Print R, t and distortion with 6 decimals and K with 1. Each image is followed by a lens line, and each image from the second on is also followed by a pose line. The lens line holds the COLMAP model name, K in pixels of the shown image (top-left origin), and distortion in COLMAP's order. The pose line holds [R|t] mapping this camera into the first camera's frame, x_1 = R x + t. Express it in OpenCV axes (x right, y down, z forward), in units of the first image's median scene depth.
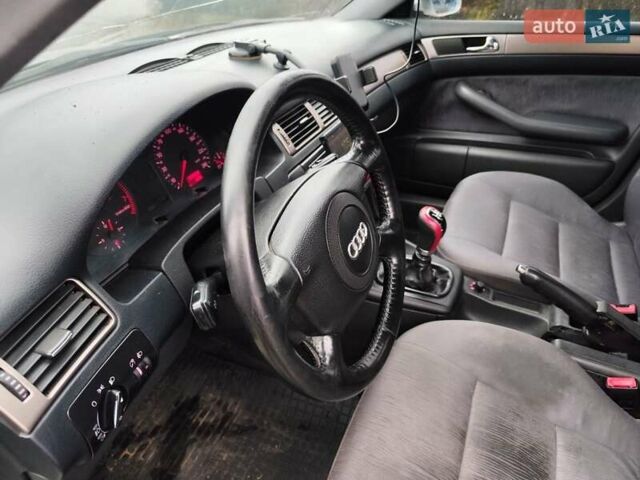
lens RADIAL K [[444.9, 0, 320.0], [0, 444.9, 240.0], [0, 0, 1]] dist [-0.002015, -0.008389]
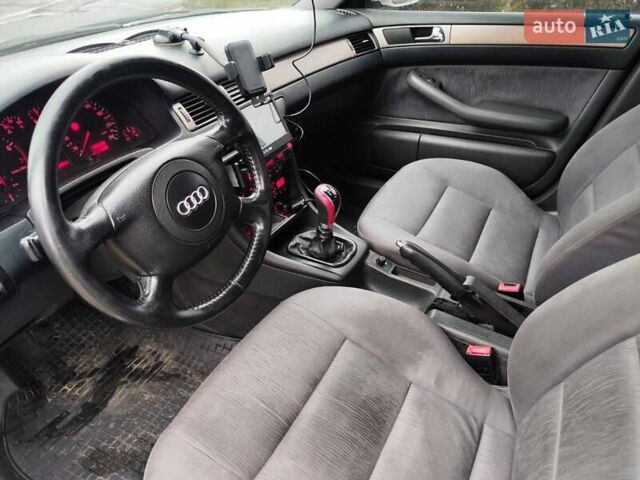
lens RADIAL K [[440.0, 0, 321.3], [0, 440.0, 240.4], [0, 0, 1]] dist [0.025980, -0.037232]
pose [[0.996141, 0.049312, -0.072604, 0.293432], [-0.047318, 0.998461, 0.028929, 0.031577], [0.073918, -0.025382, 0.996941, -0.087009]]
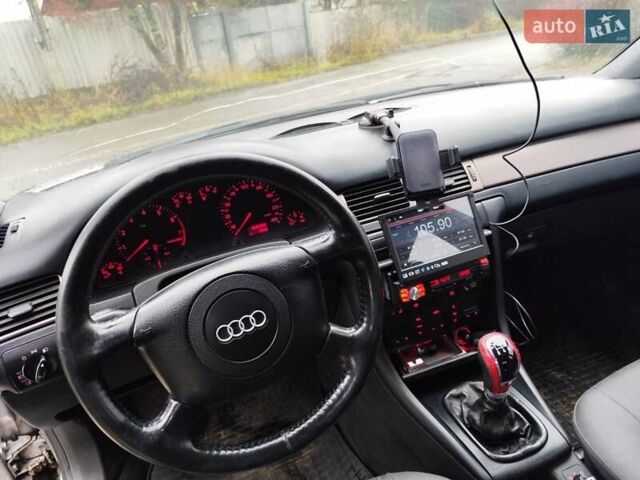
lens RADIAL K [[444.9, 0, 320.0], [0, 444.9, 240.0], [0, 0, 1]] dist [-0.002015, -0.008389]
pose [[0.683745, 0.234335, -0.691071, 0.469384], [-0.291076, 0.956015, 0.036184, -0.149581], [0.669154, 0.176414, 0.721880, 0.211814]]
